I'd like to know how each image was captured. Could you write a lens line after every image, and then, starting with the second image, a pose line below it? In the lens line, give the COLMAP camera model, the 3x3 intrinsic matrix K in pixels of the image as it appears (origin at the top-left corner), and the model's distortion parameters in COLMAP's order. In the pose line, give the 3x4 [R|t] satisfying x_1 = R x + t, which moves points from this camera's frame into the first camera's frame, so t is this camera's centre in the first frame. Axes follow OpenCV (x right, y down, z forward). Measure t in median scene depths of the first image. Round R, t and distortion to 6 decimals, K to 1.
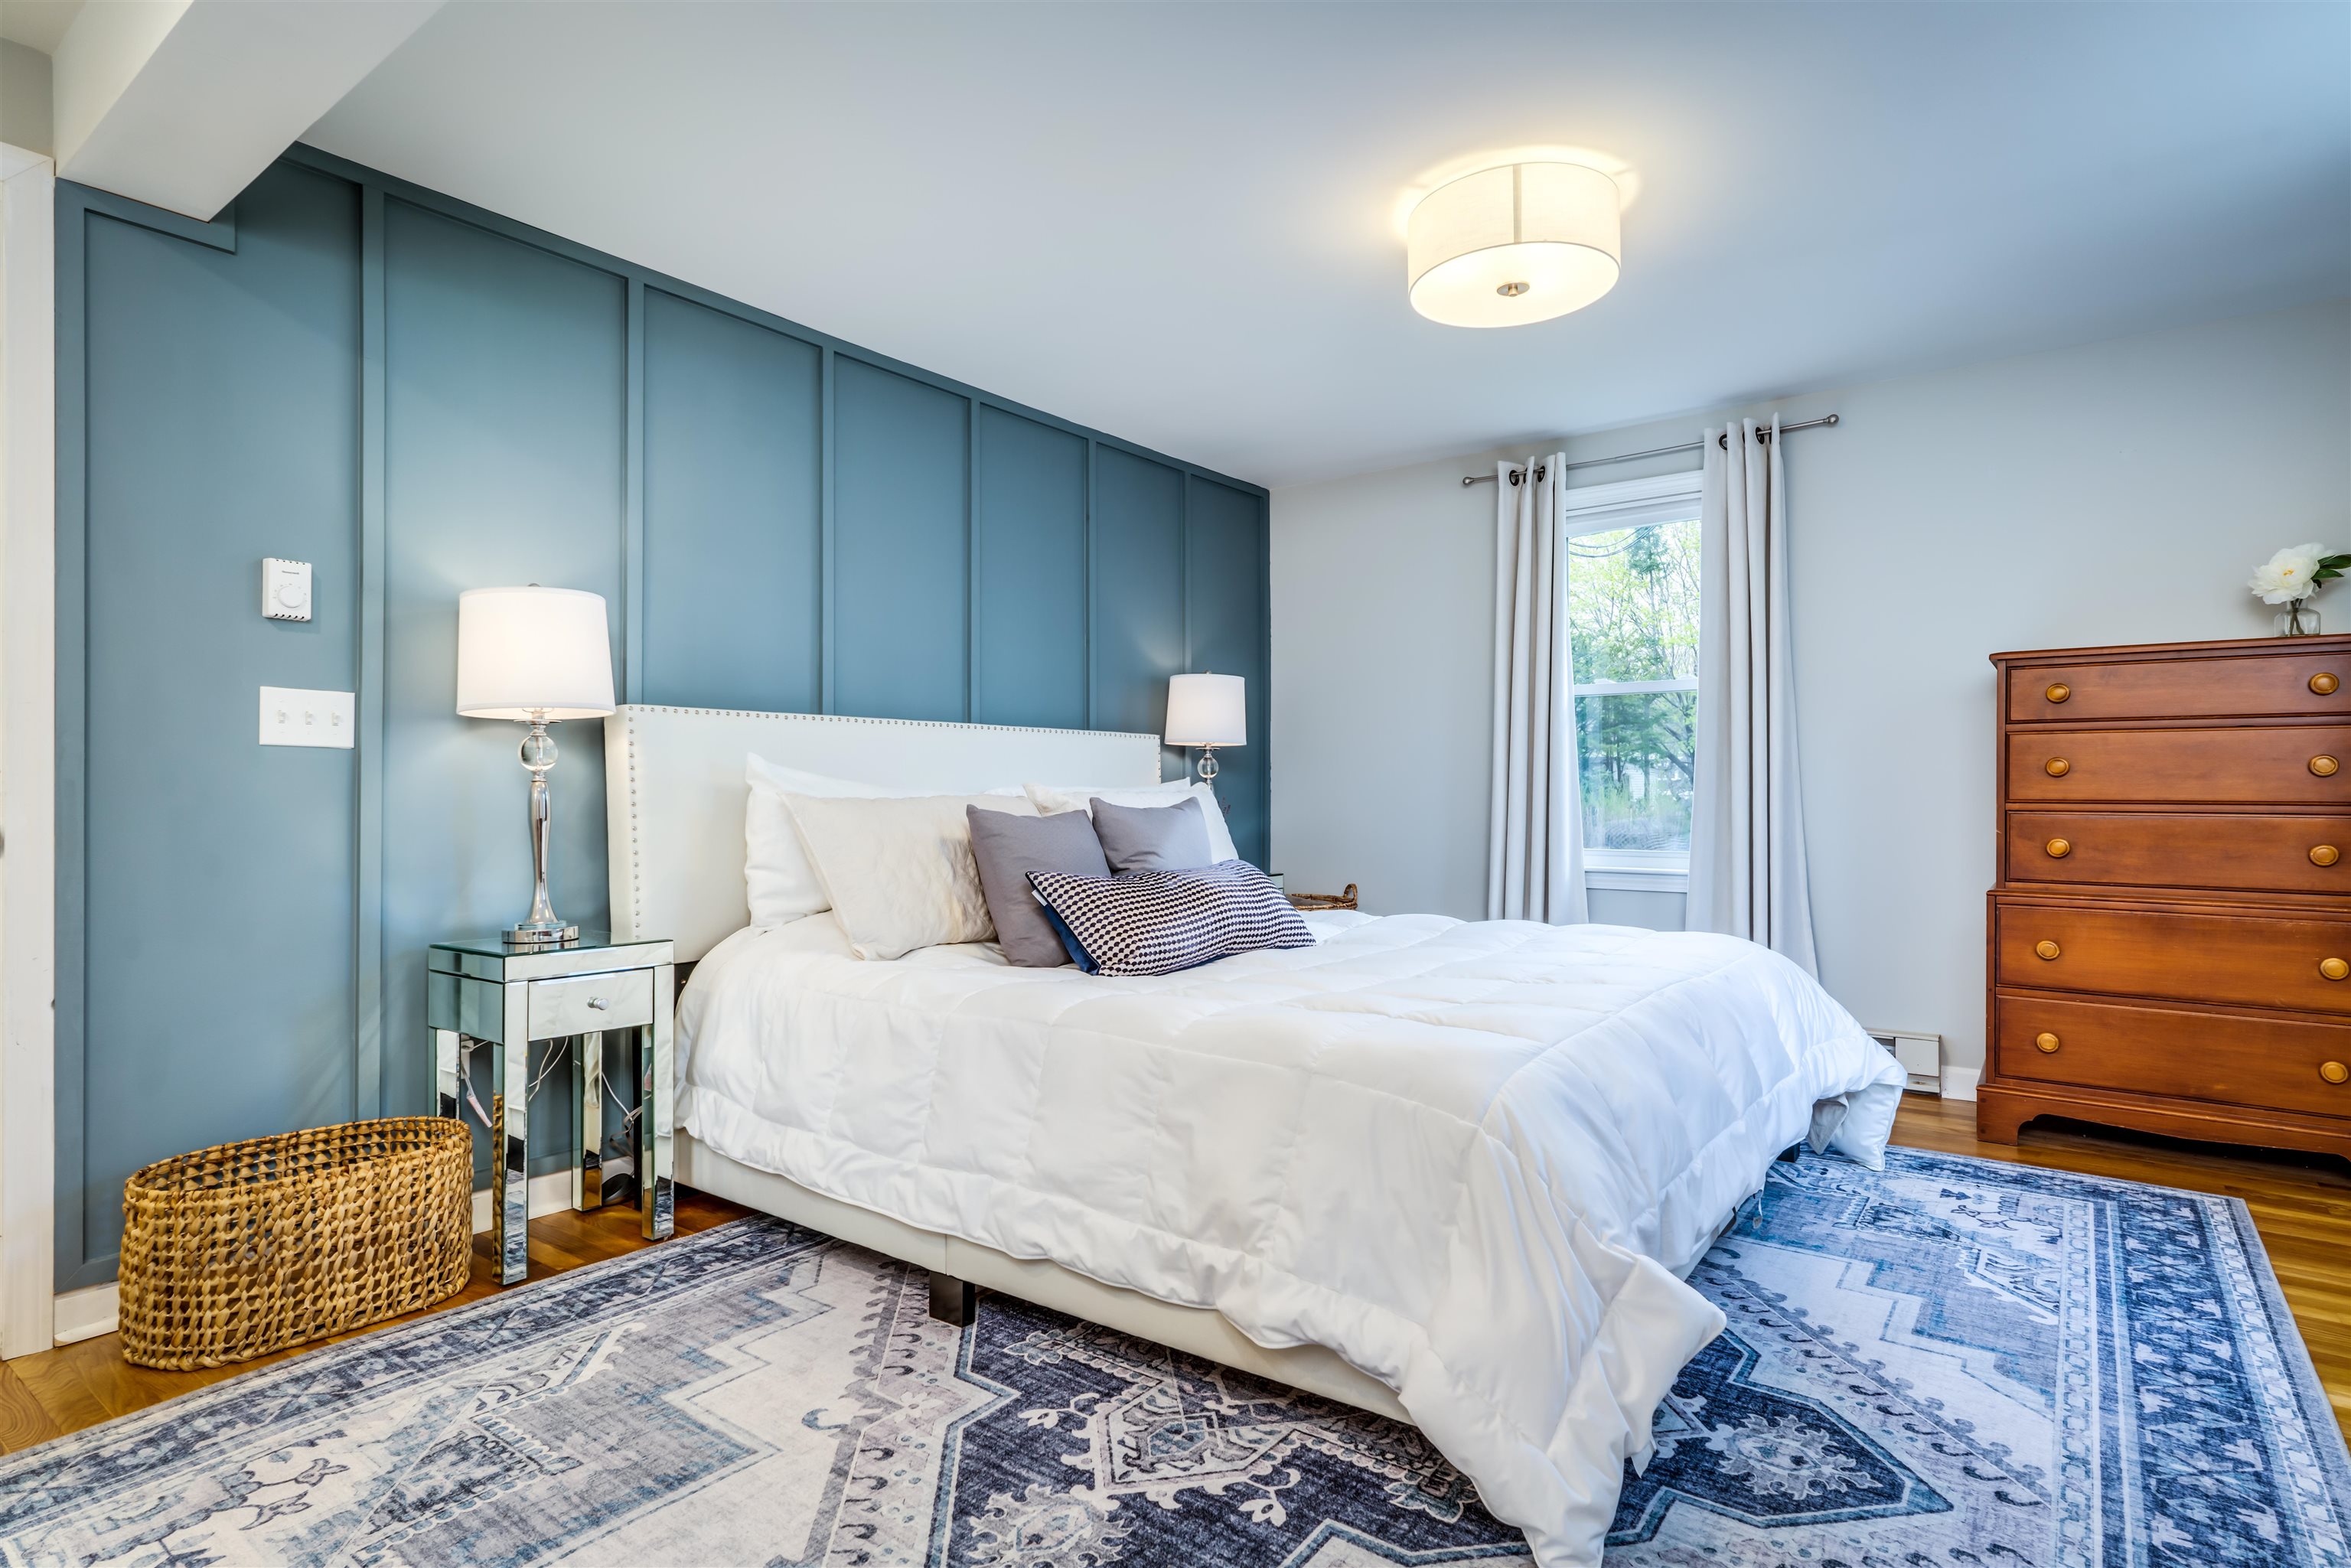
lens RADIAL K [[1211.7, 0, 1167.5], [0, 1211.7, 786.6], [0, 0, 1]] dist [-0.005092, 0.005439]
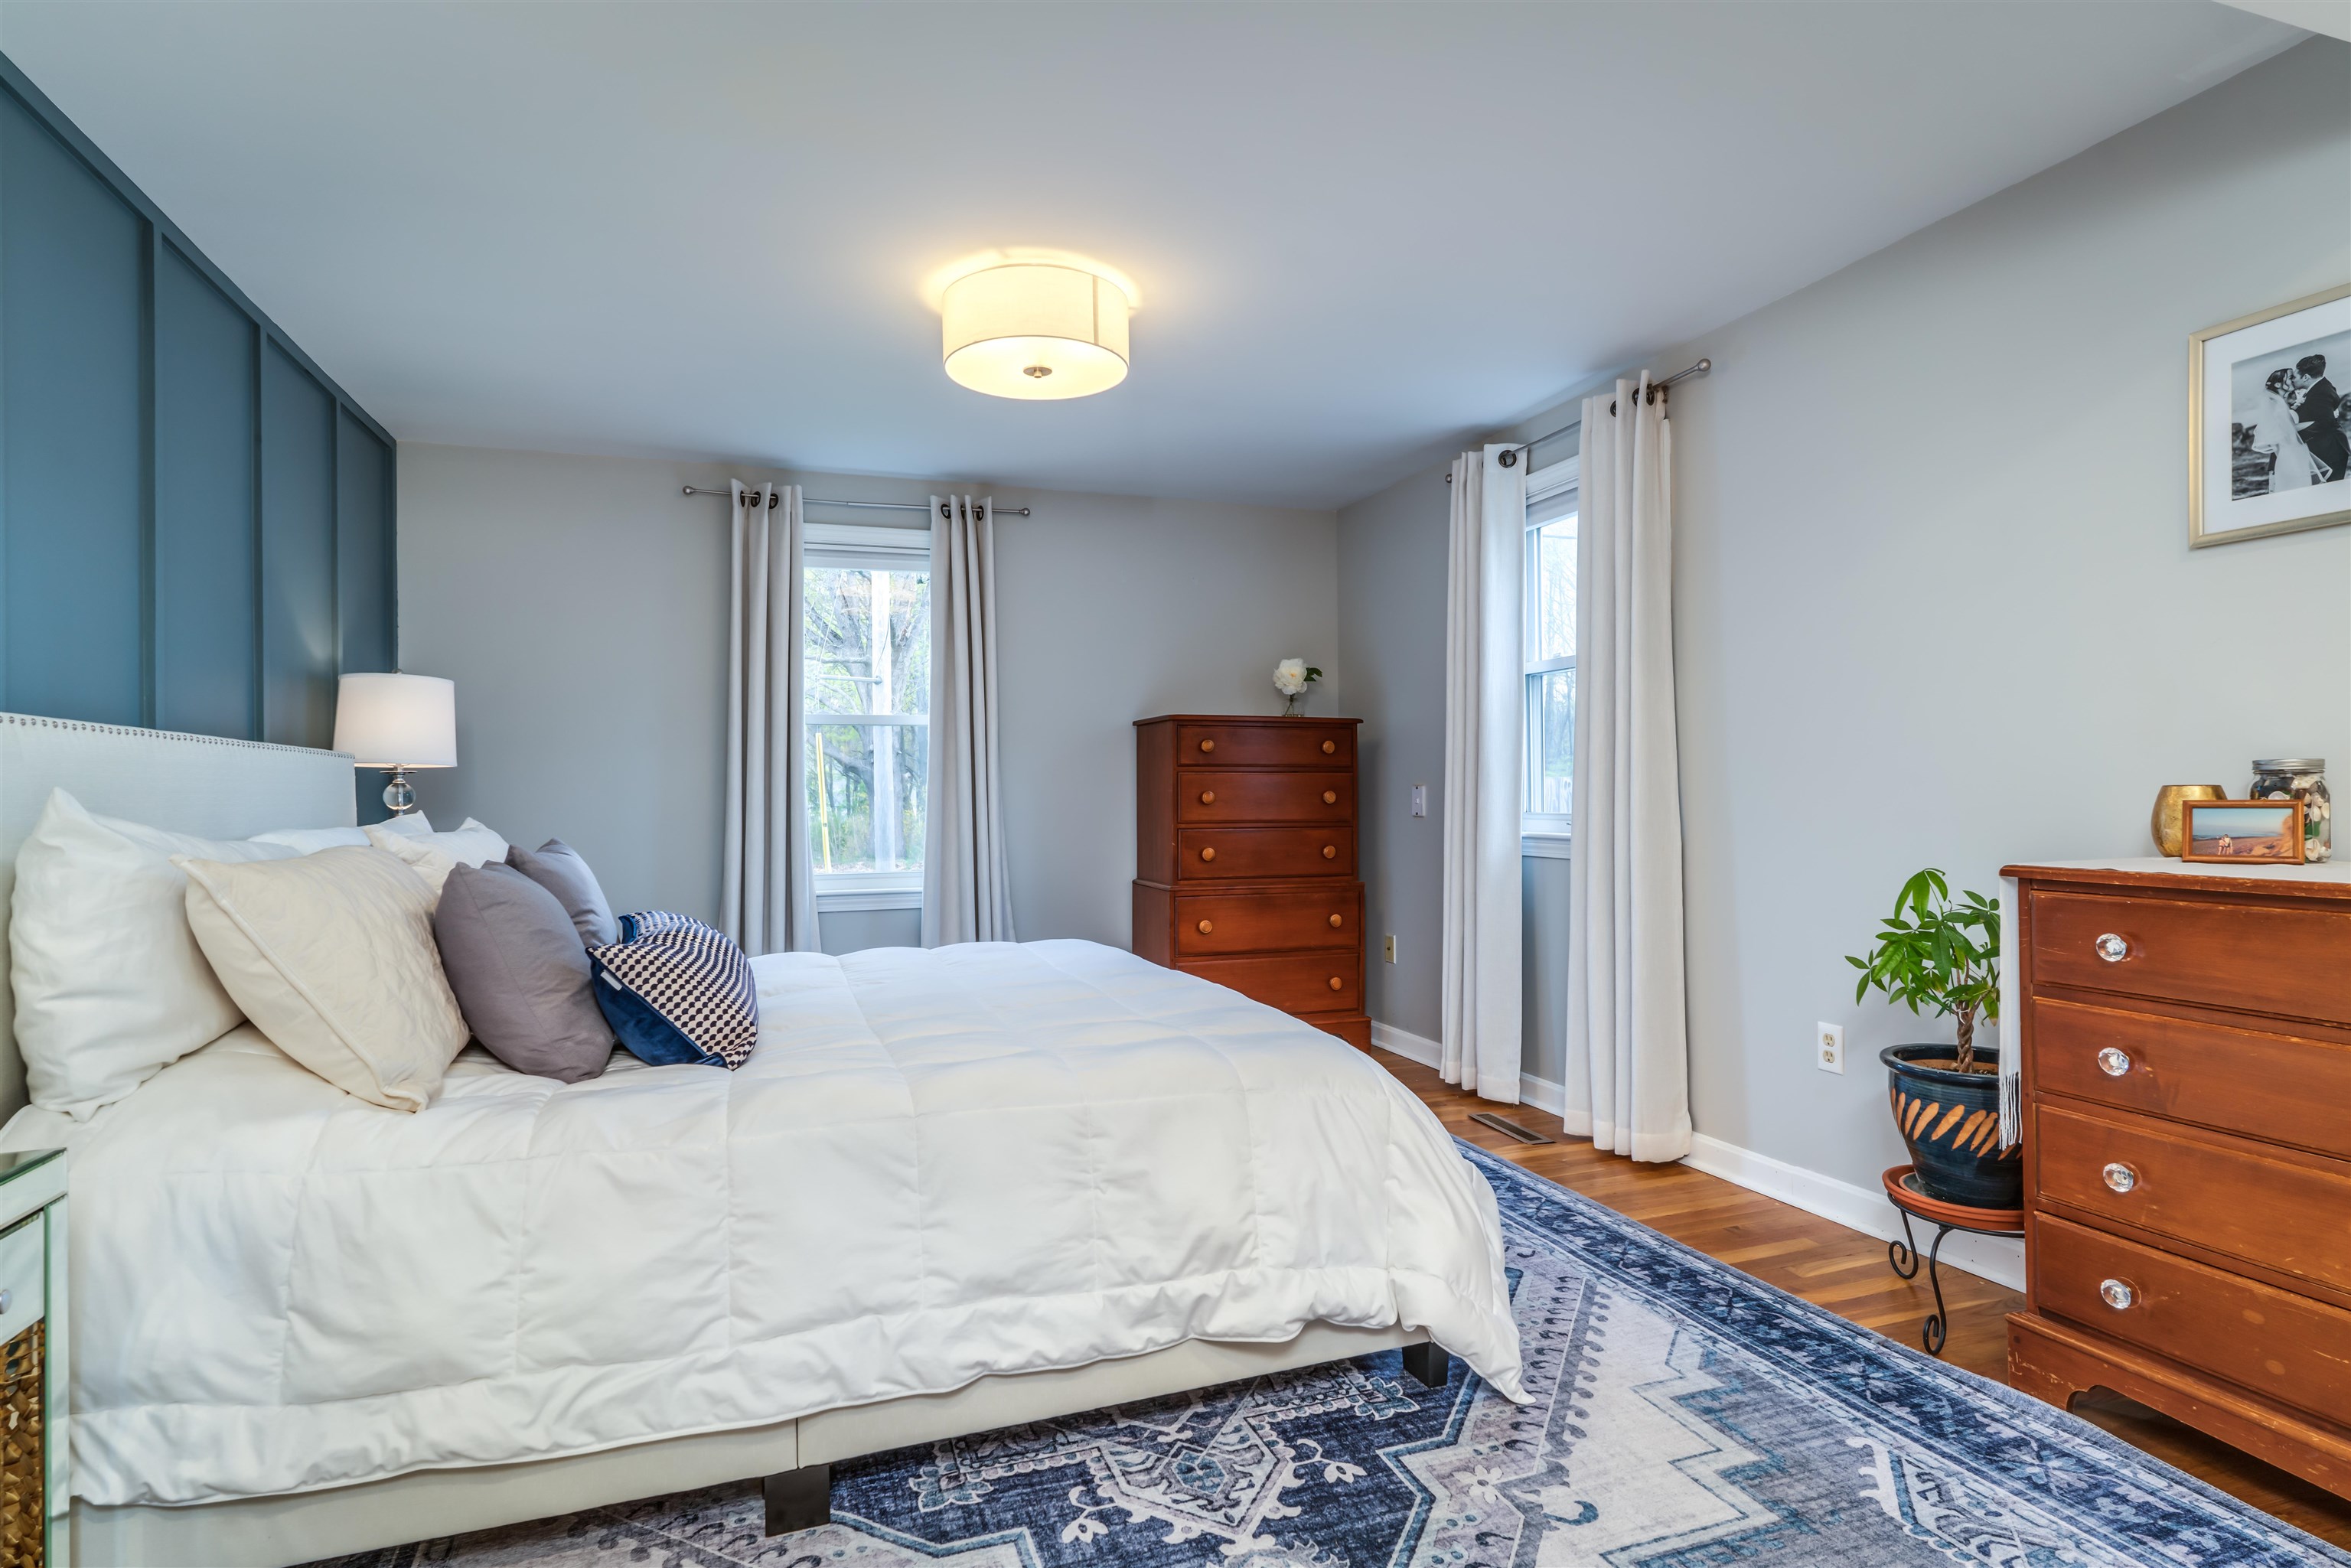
lens RADIAL K [[1211.7, 0, 1166.7], [0, 1211.7, 784.8], [0, 0, 1]] dist [-0.005092, 0.005439]
pose [[0.551365, 0.002924, 0.834259, -0.731412], [0.006411, 0.999949, -0.007742, -0.031303], [-0.834240, 0.009617, 0.551318, 0.382183]]
